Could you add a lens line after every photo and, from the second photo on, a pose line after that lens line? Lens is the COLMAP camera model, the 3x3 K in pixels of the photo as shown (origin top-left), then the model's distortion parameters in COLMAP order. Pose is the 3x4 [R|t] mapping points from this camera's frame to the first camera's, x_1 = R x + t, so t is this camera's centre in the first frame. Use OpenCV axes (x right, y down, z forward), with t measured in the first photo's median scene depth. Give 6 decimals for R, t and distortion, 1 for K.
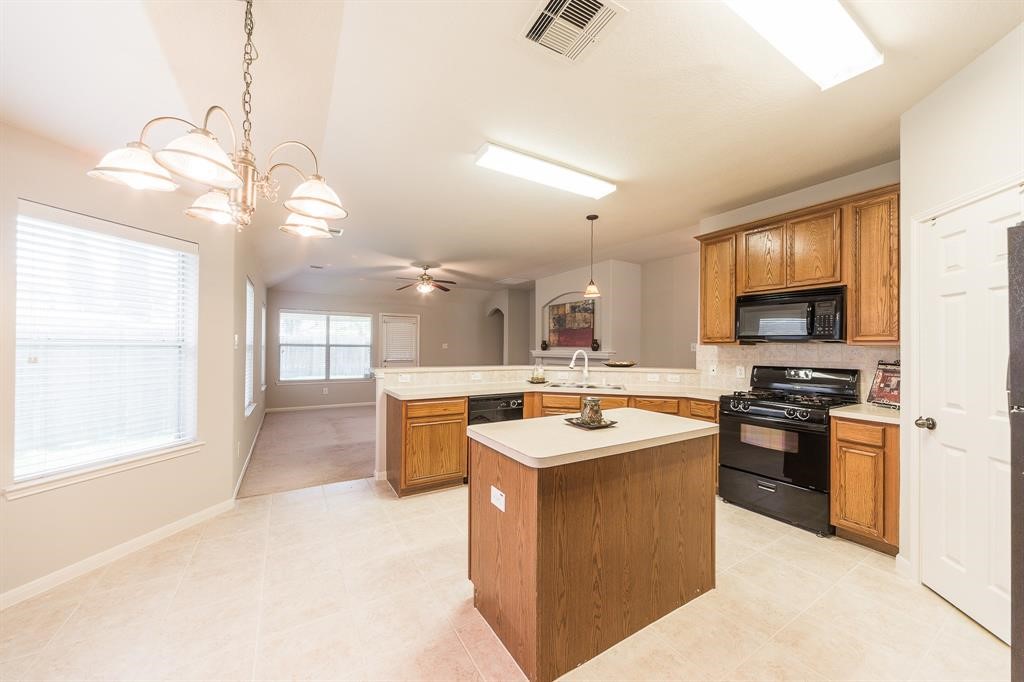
lens RADIAL K [[373.4, 0, 508.8], [0, 373.4, 344.8], [0, 0, 1]] dist [0.001367, -0.000099]
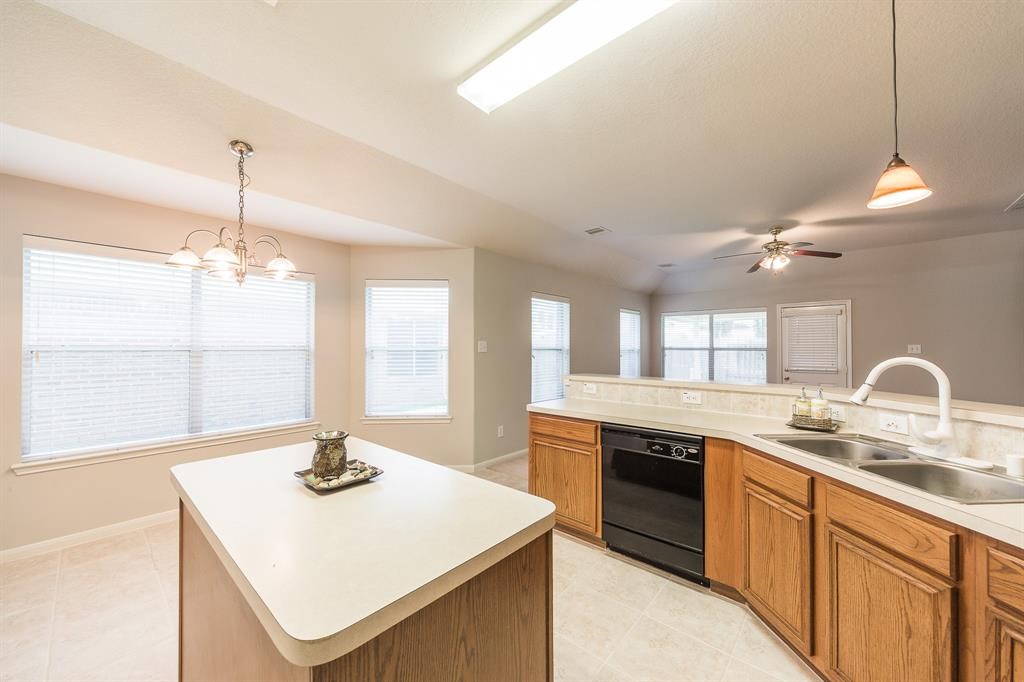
lens RADIAL K [[381.3, 0, 504.7], [0, 381.3, 345.8], [0, 0, 1]] dist [-0.012147, -0.000070]
pose [[0.285523, -0.014490, -0.958262, 0.249839], [0.006520, 0.999892, -0.013177, 0.003104], [0.958350, -0.002485, 0.285587, 0.305926]]
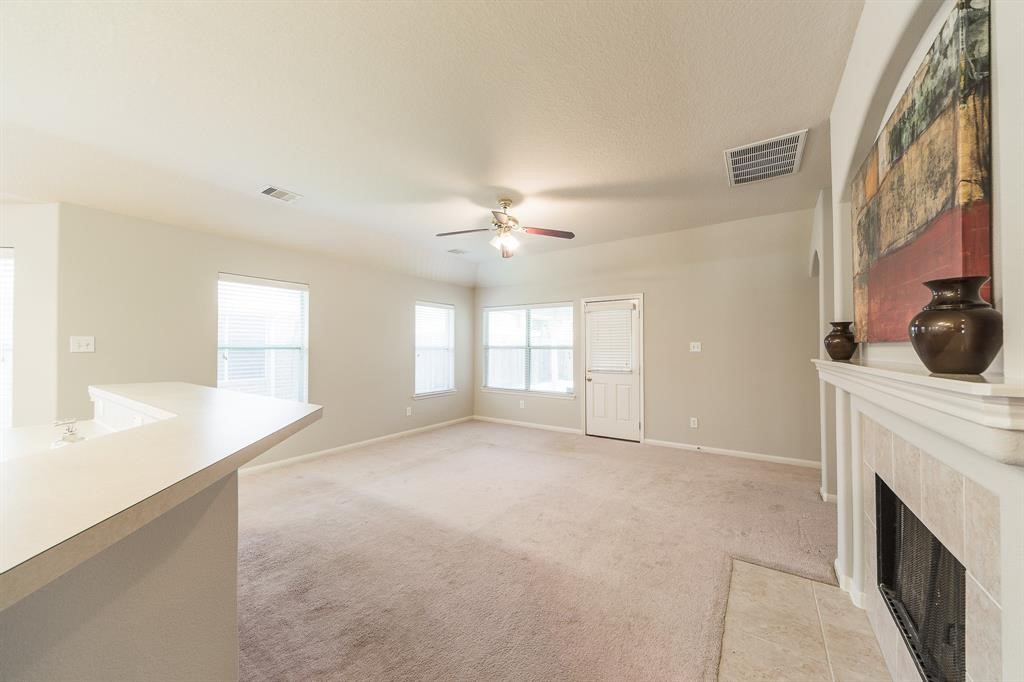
lens RADIAL K [[373.4, 0, 510.3], [0, 373.4, 344.5], [0, 0, 1]] dist [0.001367, -0.000099]
pose [[0.419253, -0.016123, -0.907726, 0.245303], [0.009091, 0.999867, -0.013561, 0.006454], [0.907824, -0.002566, 0.419343, 0.683244]]
